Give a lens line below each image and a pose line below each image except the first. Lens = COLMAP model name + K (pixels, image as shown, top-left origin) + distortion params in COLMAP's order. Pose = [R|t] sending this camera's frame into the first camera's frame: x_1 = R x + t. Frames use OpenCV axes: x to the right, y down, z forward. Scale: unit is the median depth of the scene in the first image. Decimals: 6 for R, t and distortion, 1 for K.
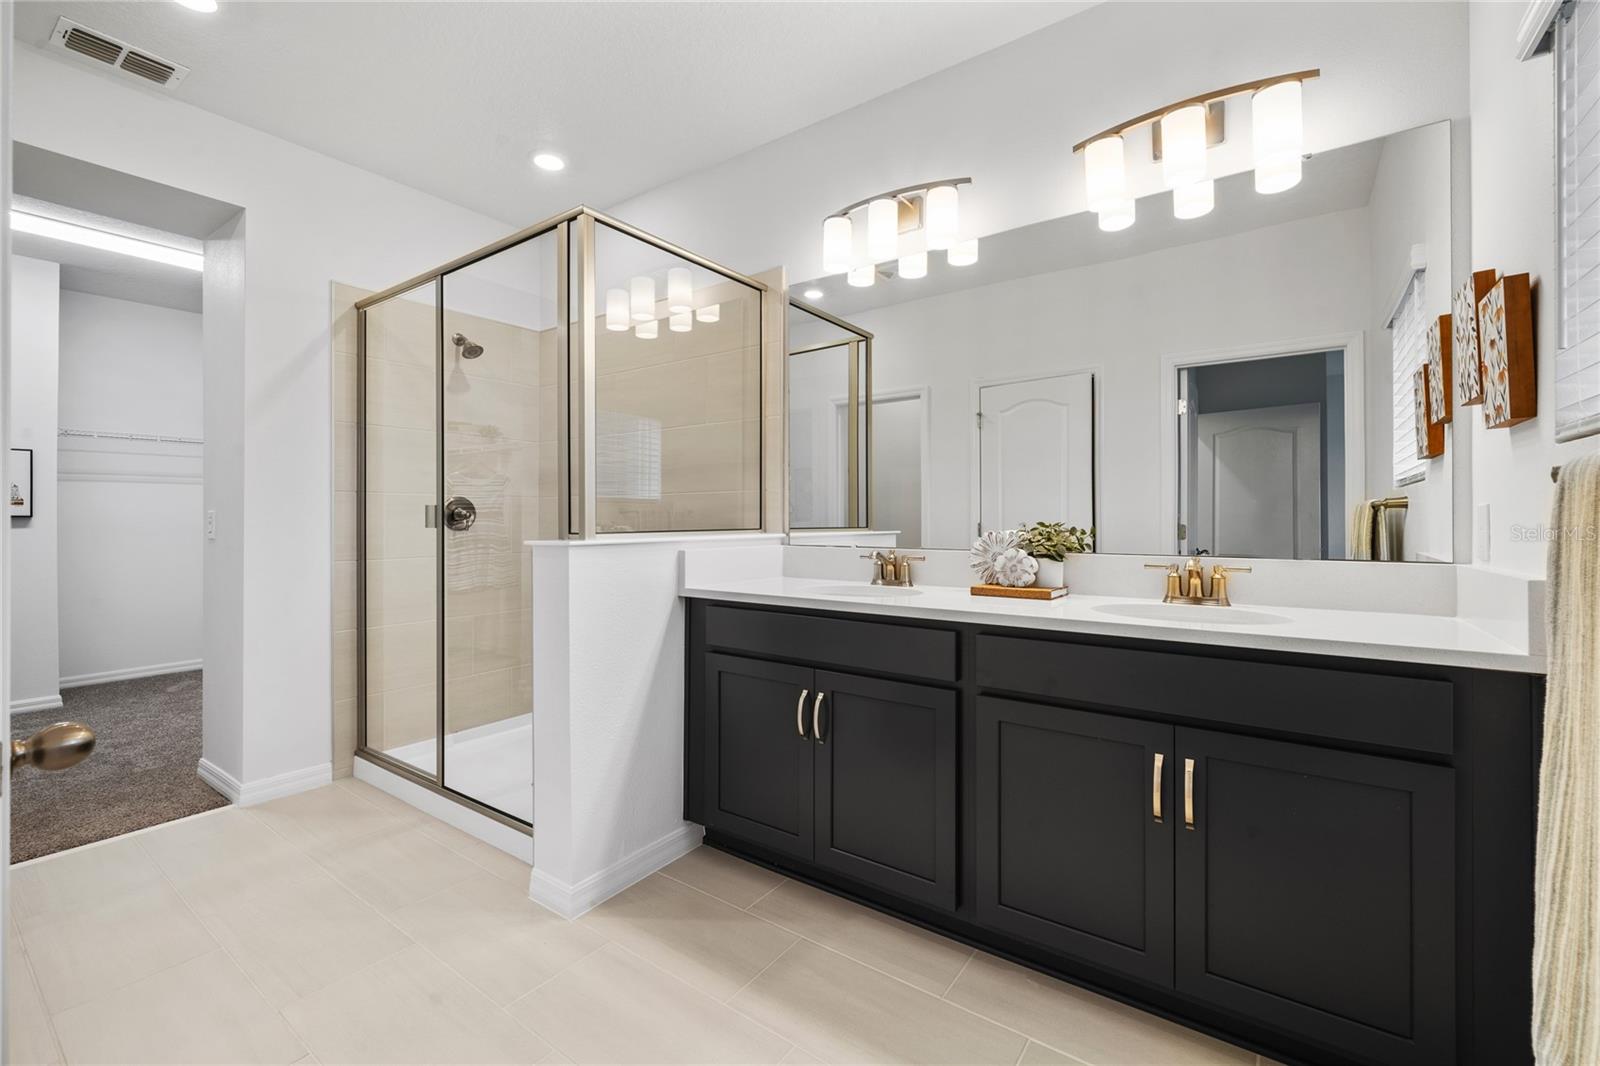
lens RADIAL K [[647.8, 0, 799.1], [0, 647.8, 516.6], [0, 0, 1]] dist [0.003557, -0.000928]
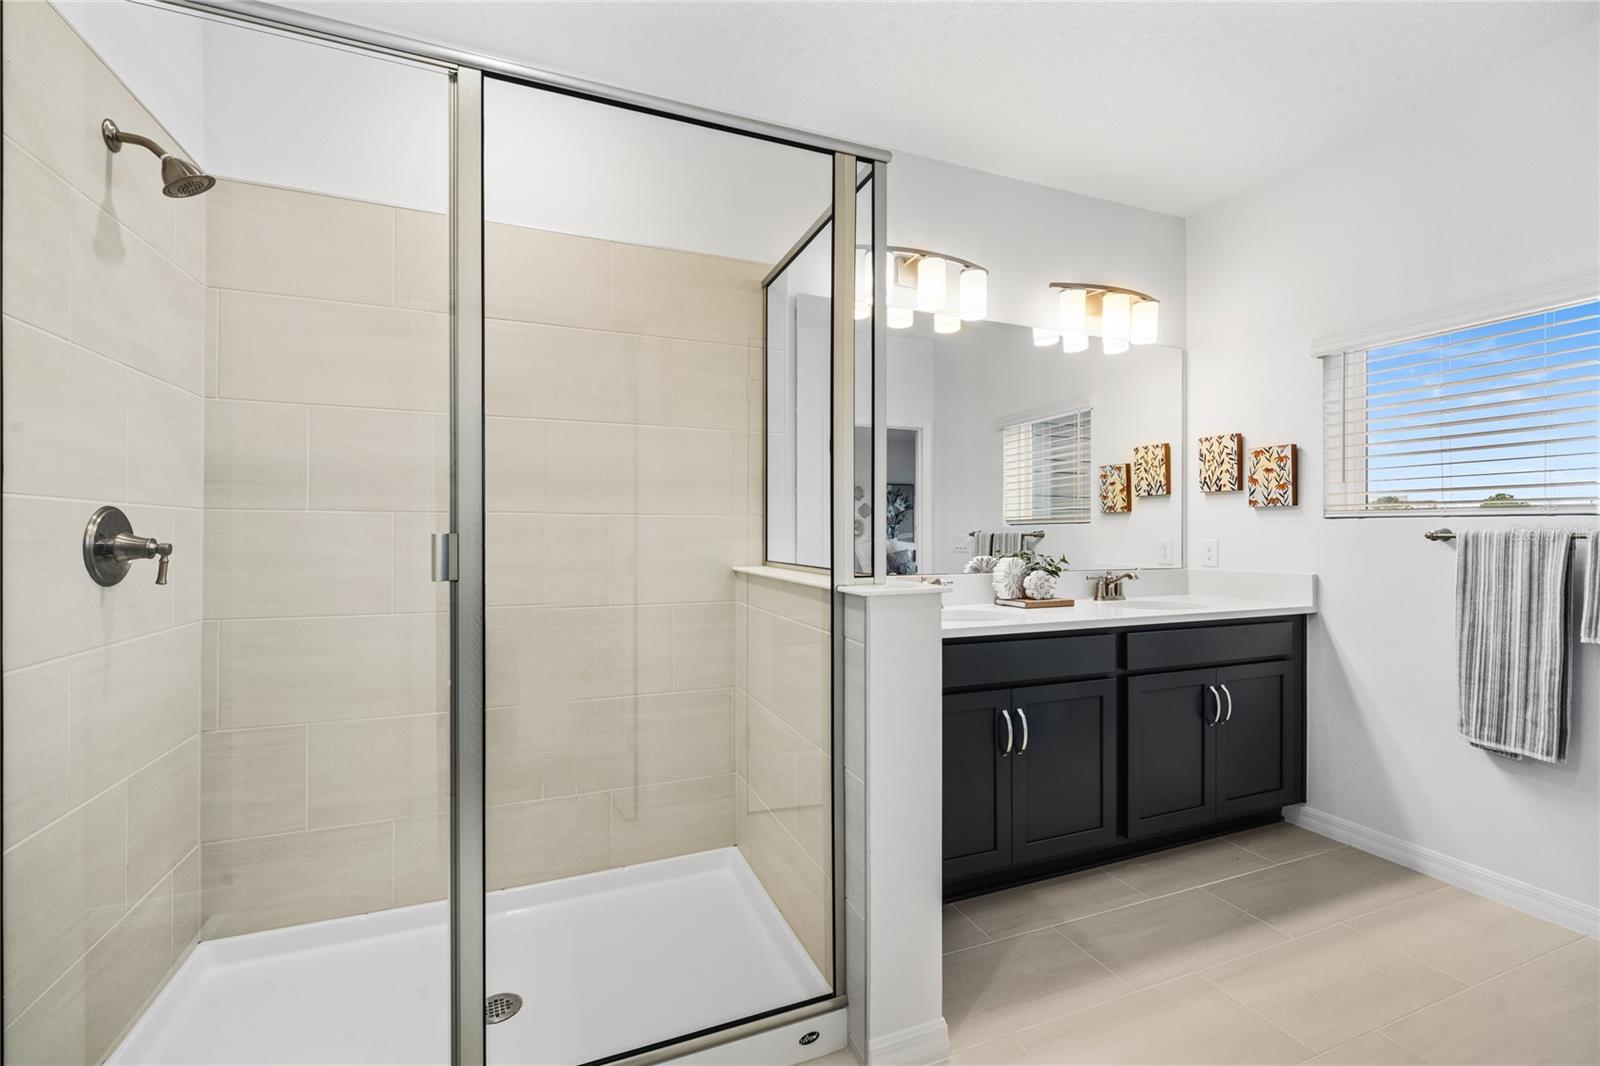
lens RADIAL K [[647.8, 0, 797.2], [0, 647.8, 544.6], [0, 0, 1]] dist [0.003557, -0.000928]
pose [[0.565417, -0.002118, 0.824802, -1.092155], [-0.000181, 0.999996, 0.002692, -0.008318], [-0.824805, -0.001671, 0.565415, 0.690828]]
